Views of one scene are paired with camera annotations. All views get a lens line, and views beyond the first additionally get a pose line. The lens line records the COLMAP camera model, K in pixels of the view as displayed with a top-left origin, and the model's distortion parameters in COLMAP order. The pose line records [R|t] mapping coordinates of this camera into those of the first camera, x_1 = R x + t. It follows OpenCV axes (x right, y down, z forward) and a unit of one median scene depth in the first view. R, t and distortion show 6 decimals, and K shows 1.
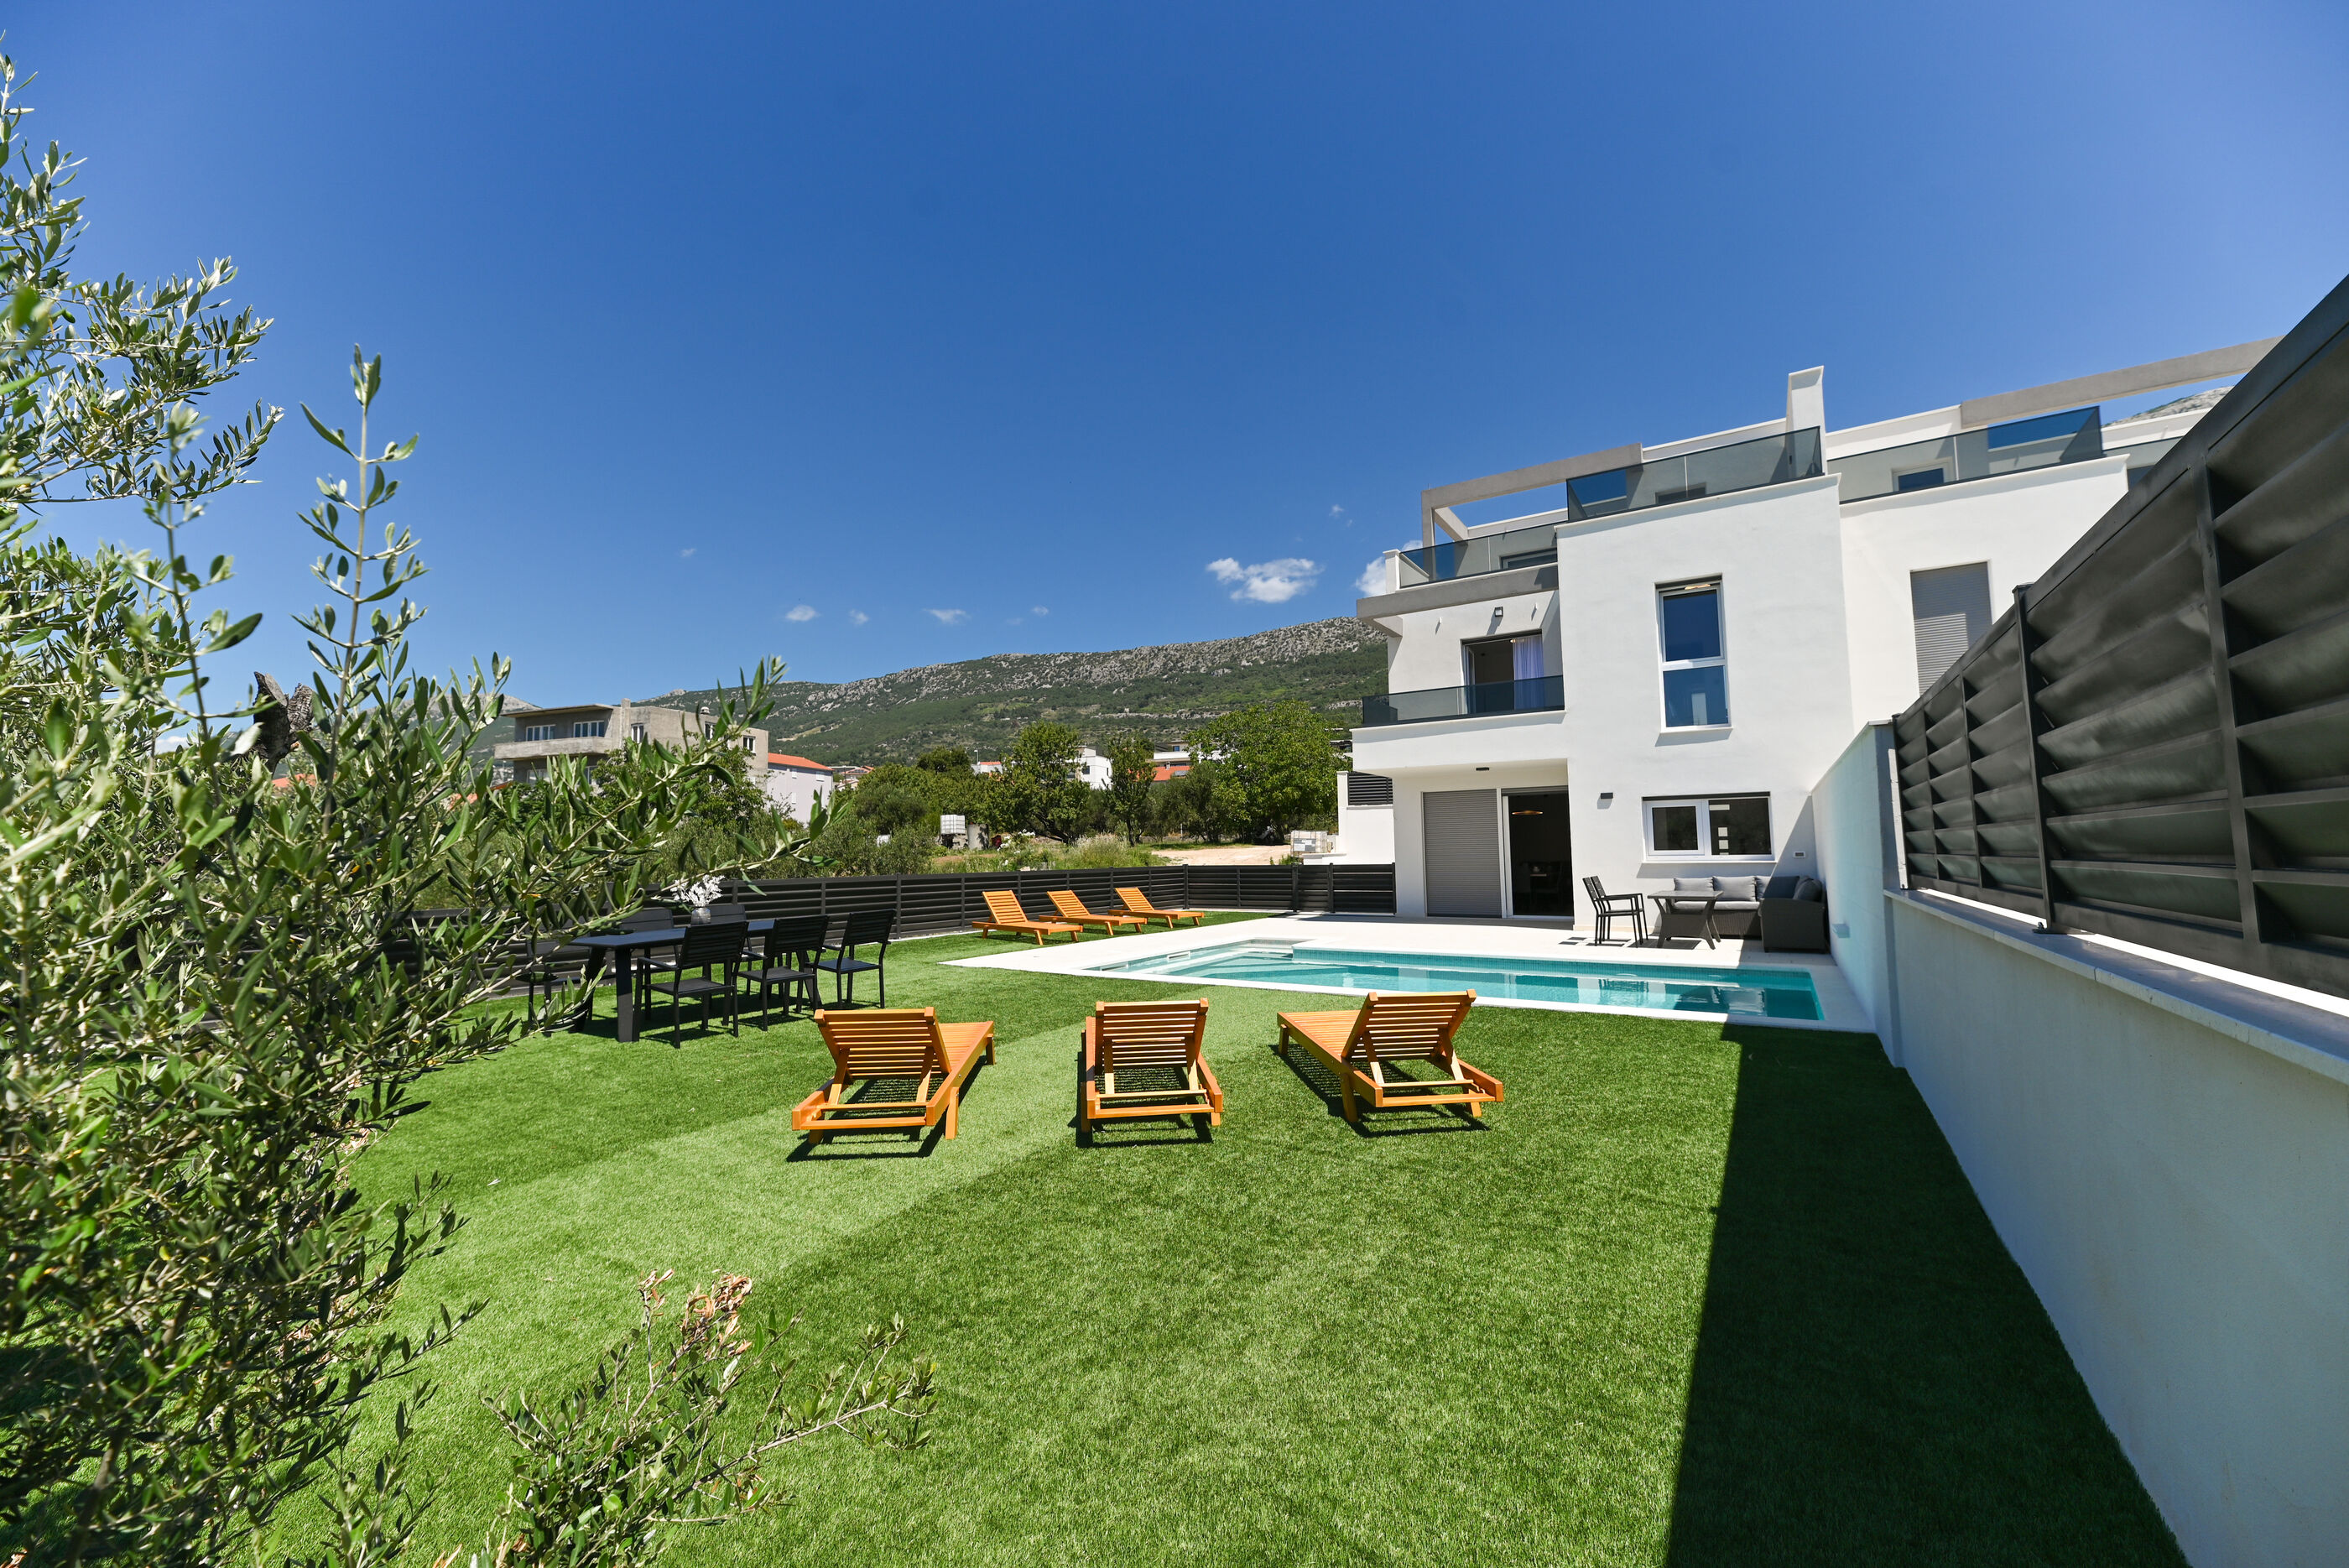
lens RADIAL K [[930.9, 0, 1180.2], [0, 930.9, 787.0], [0, 0, 1]] dist [0.014010, -0.002991]
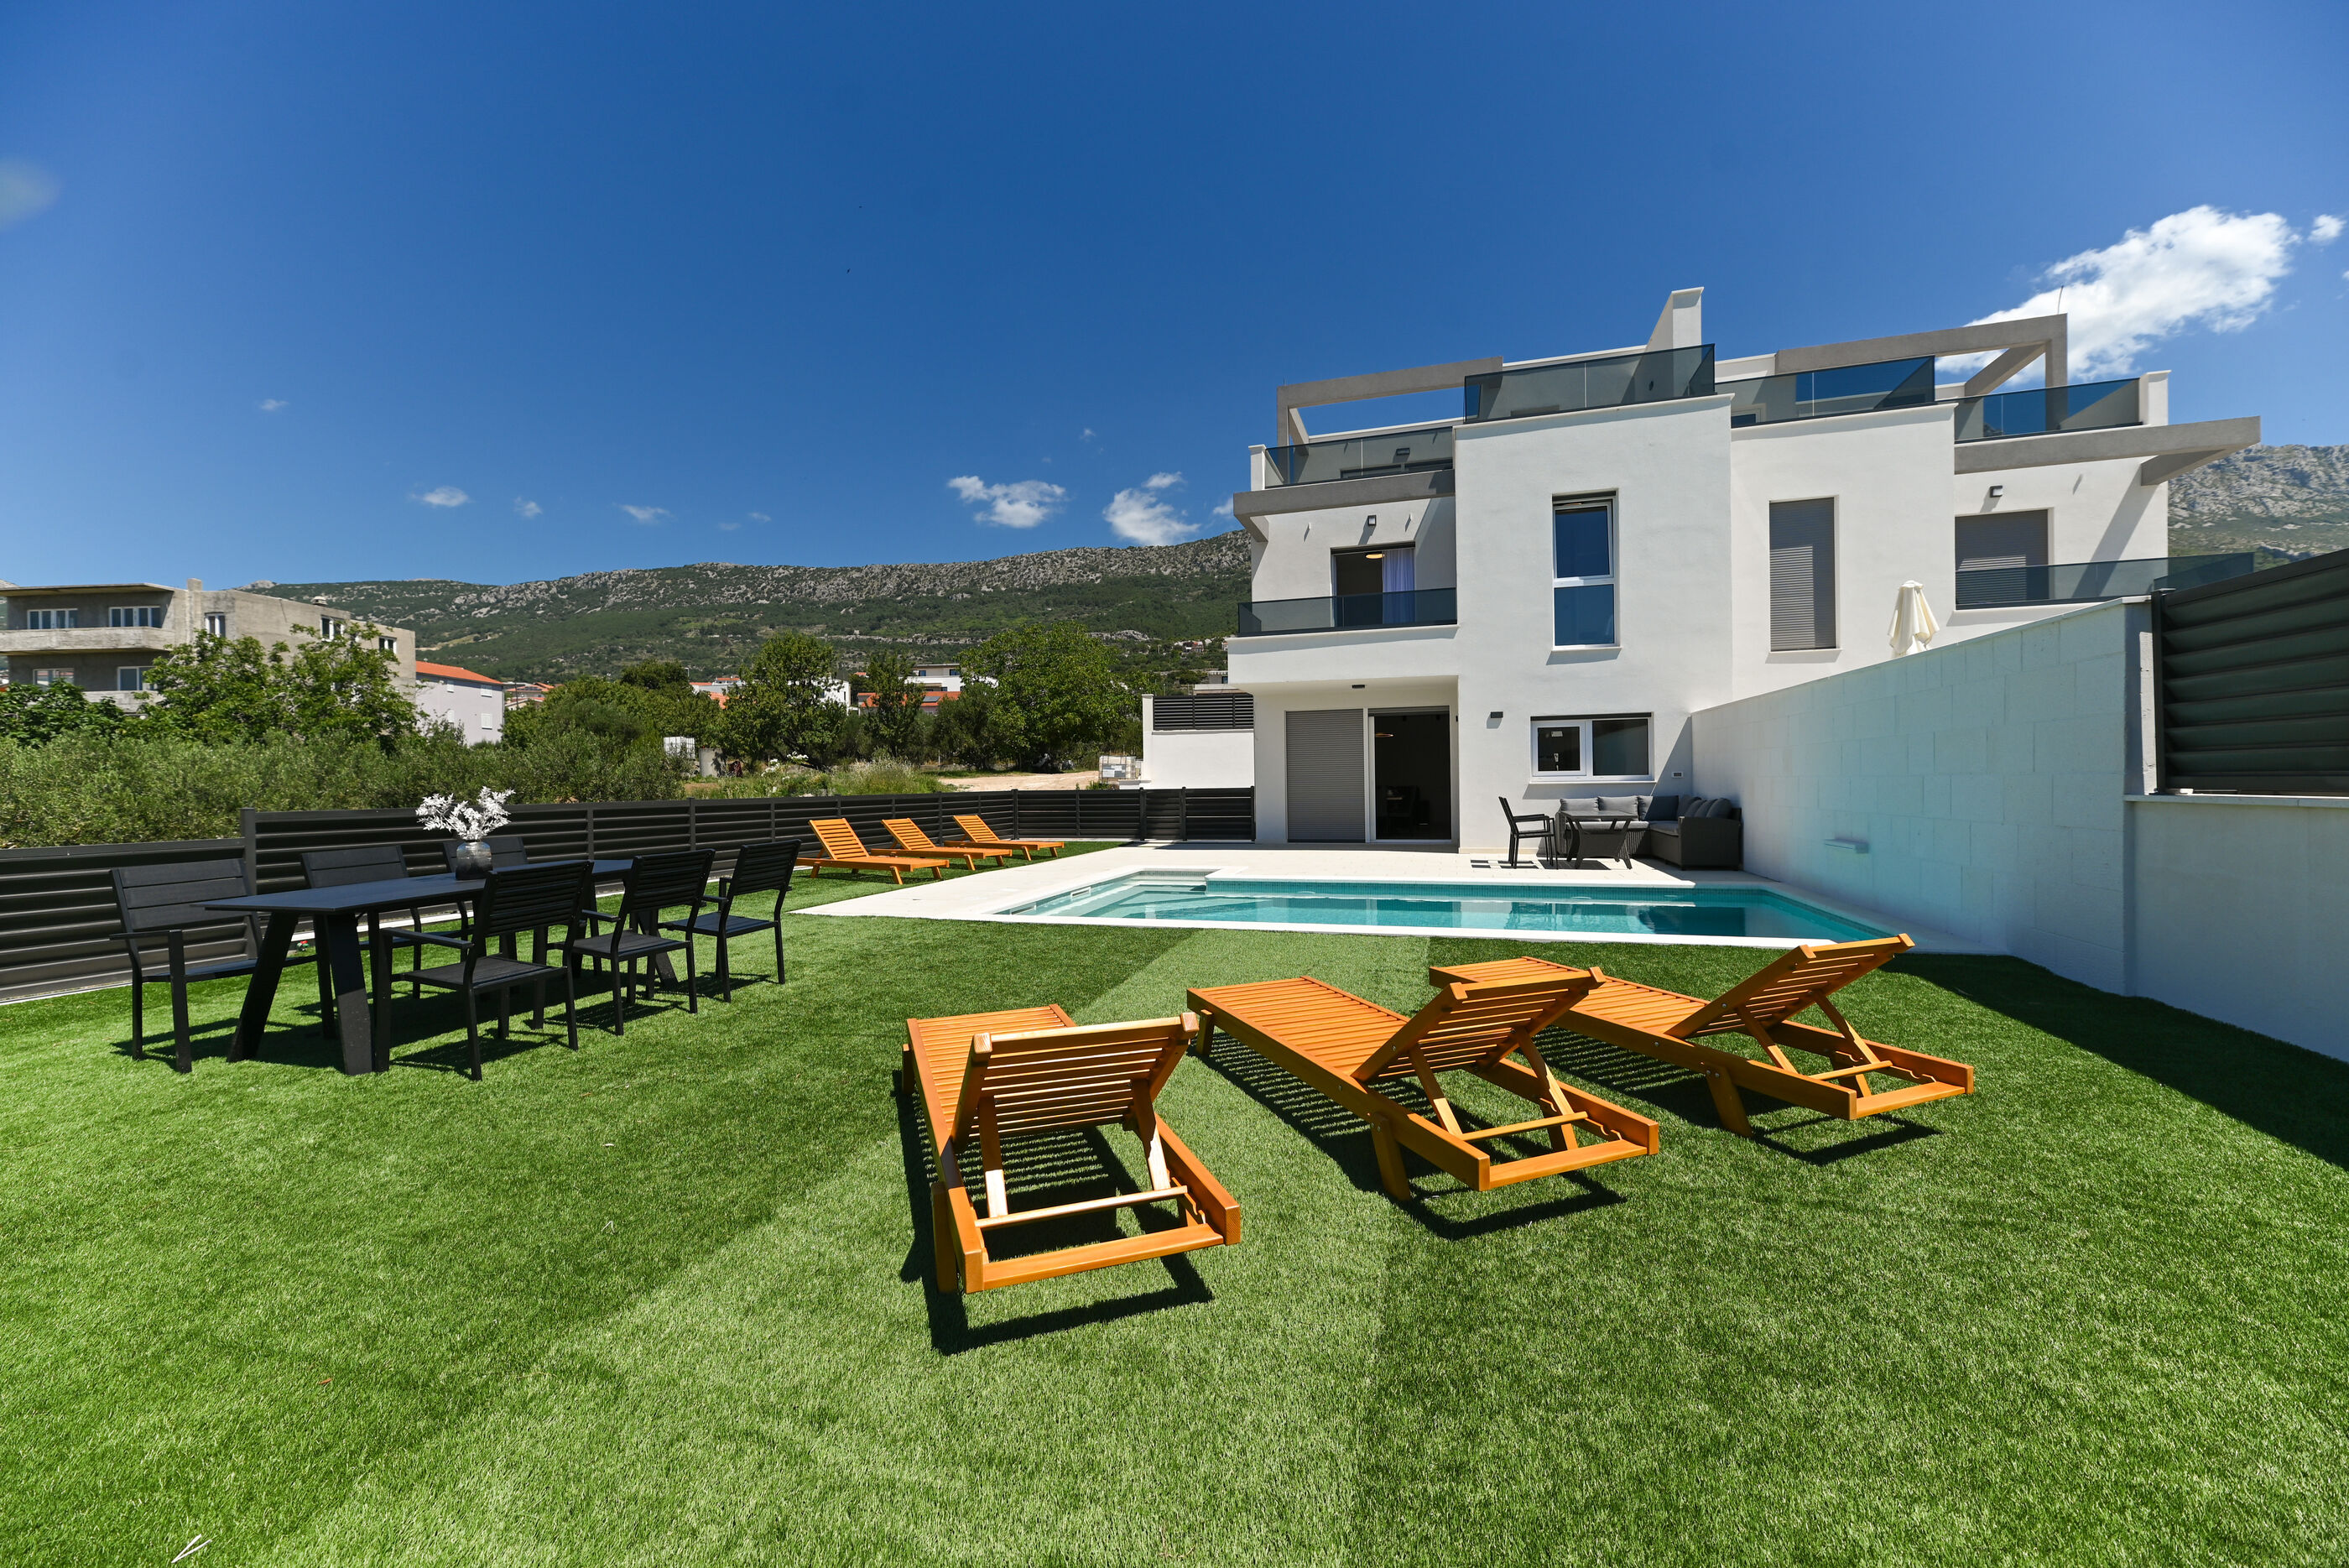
lens RADIAL K [[930.9, 0, 1175.5], [0, 930.9, 787.2], [0, 0, 1]] dist [0.014010, -0.002991]
pose [[0.963220, -0.000699, 0.268715, -0.115026], [-0.019138, 0.997279, 0.071194, 0.020024], [-0.268033, -0.073718, 0.960585, 0.140259]]
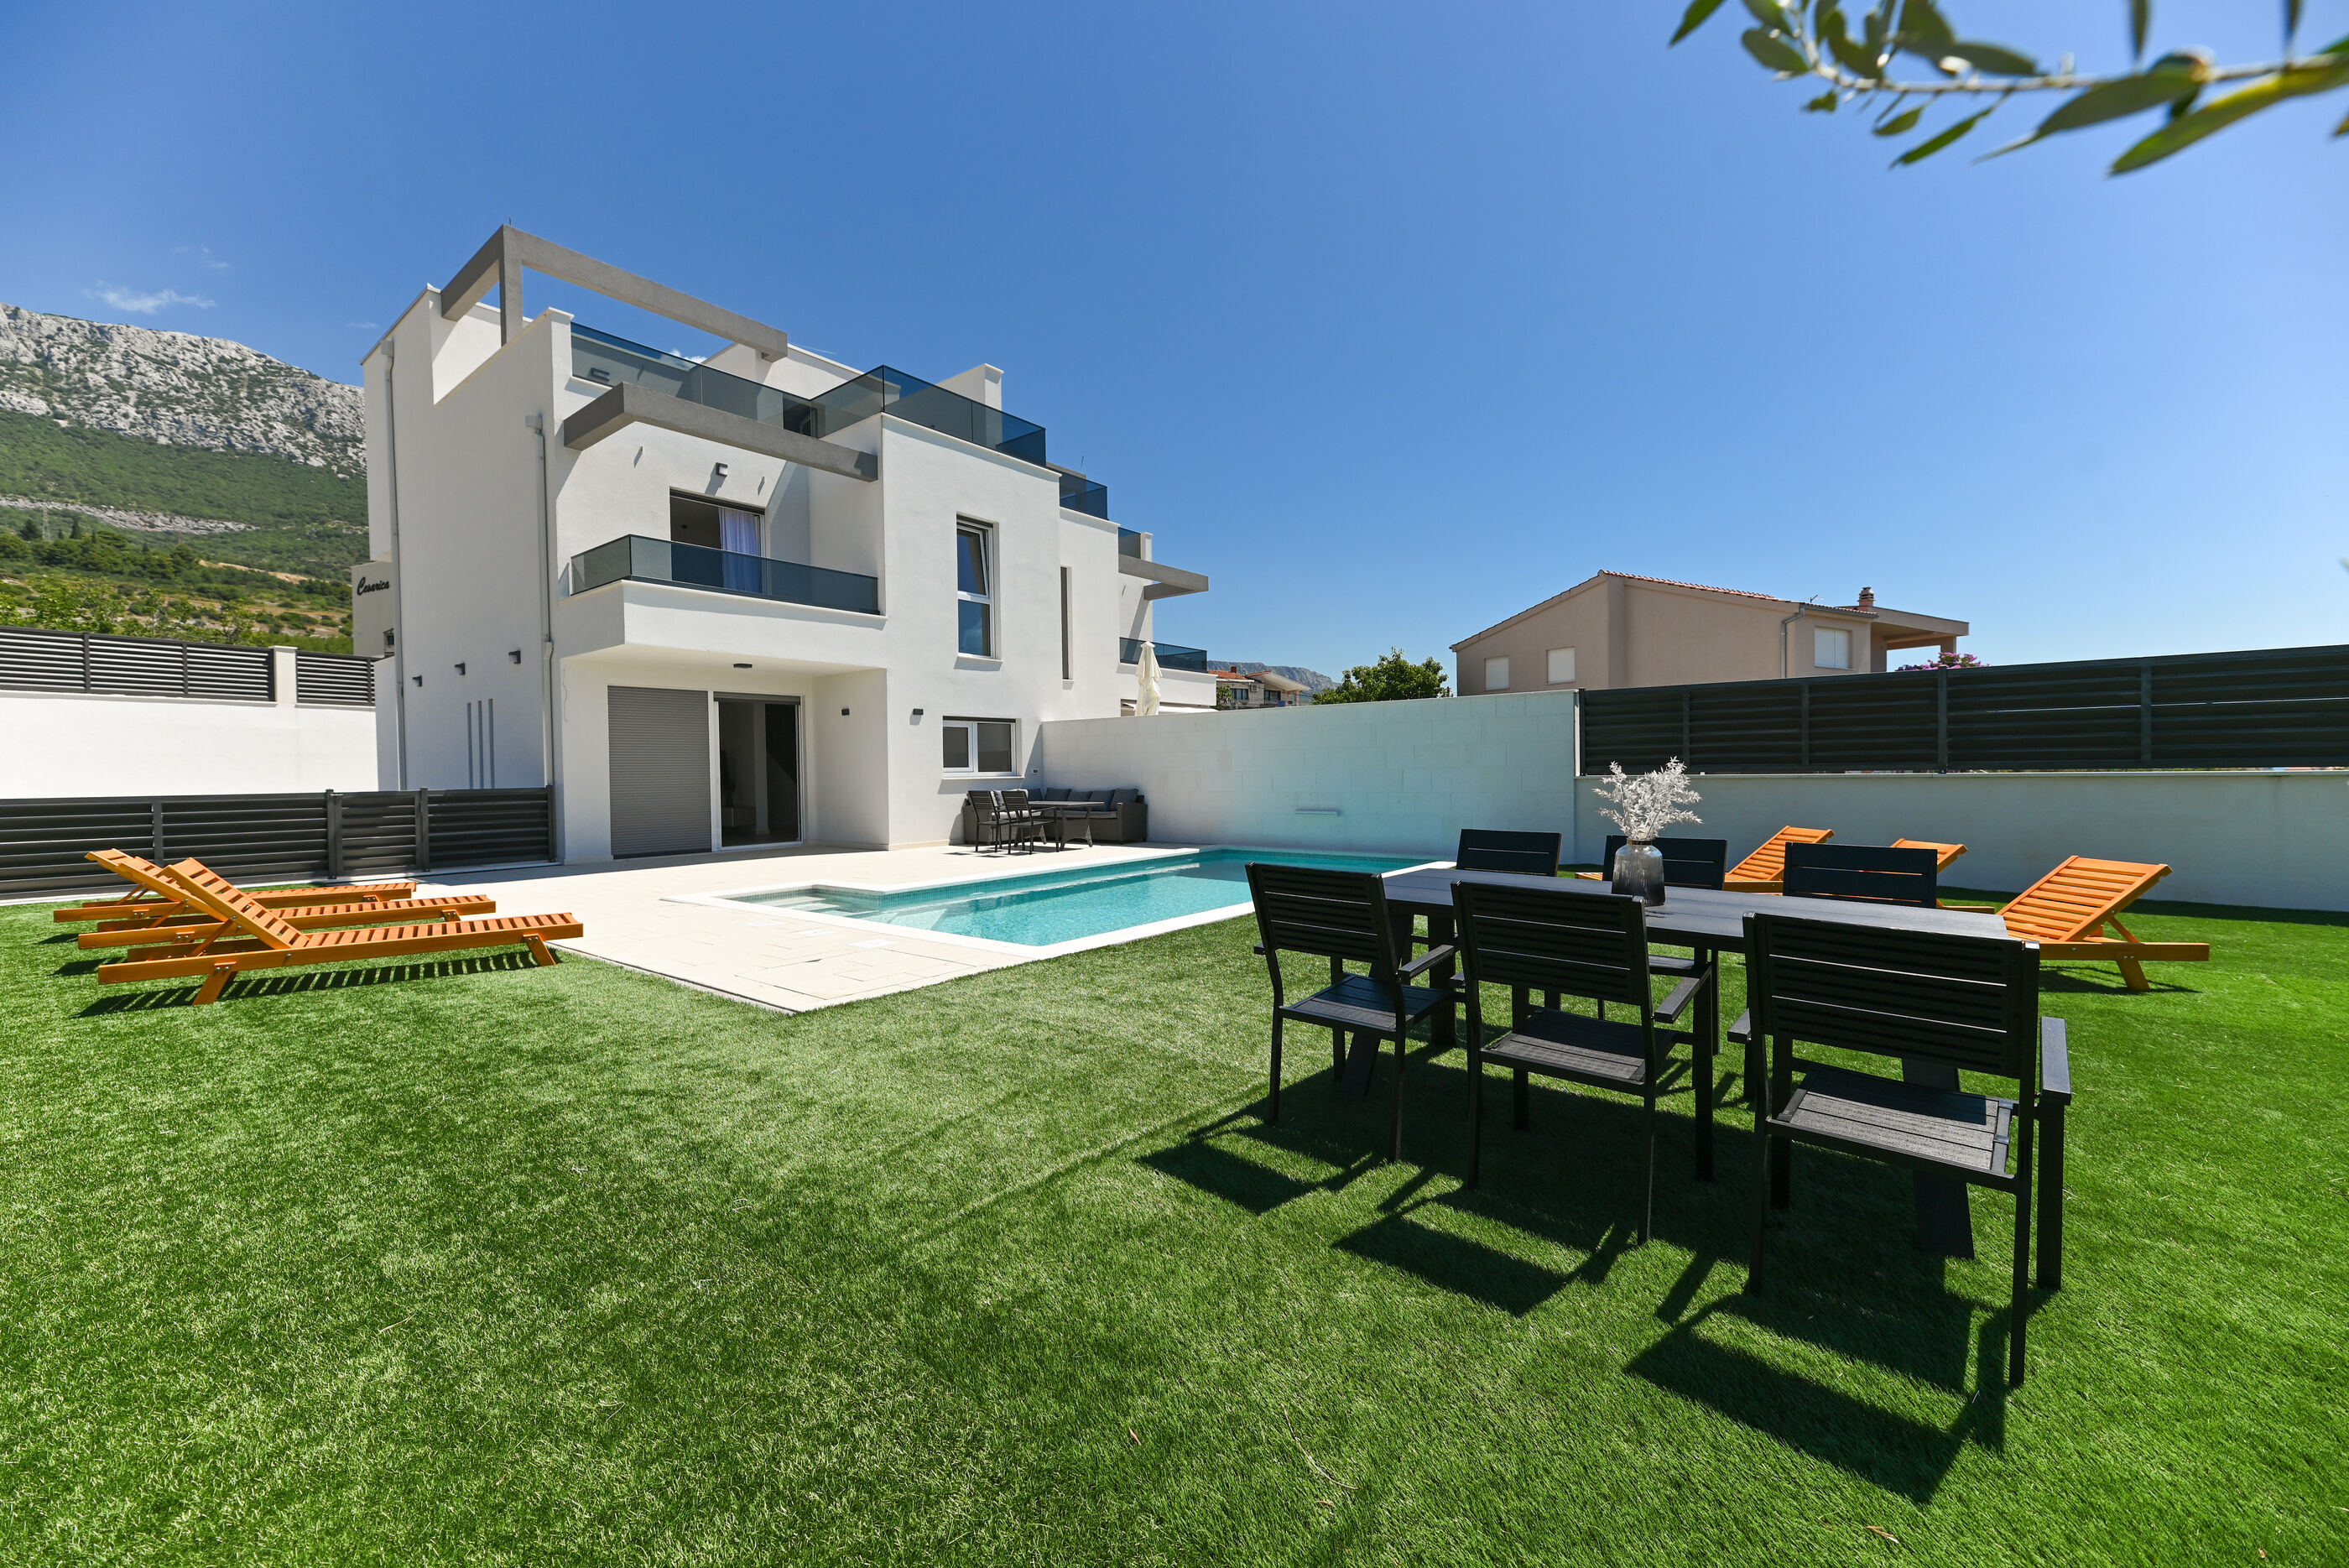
lens RADIAL K [[930.9, 0, 1167.7], [0, 930.9, 784.6], [0, 0, 1]] dist [0.014010, -0.002991]
pose [[0.115126, -0.003205, 0.993346, -0.454629], [-0.059985, 0.998147, 0.010173, 0.055530], [-0.991538, -0.060757, 0.114721, 0.569058]]
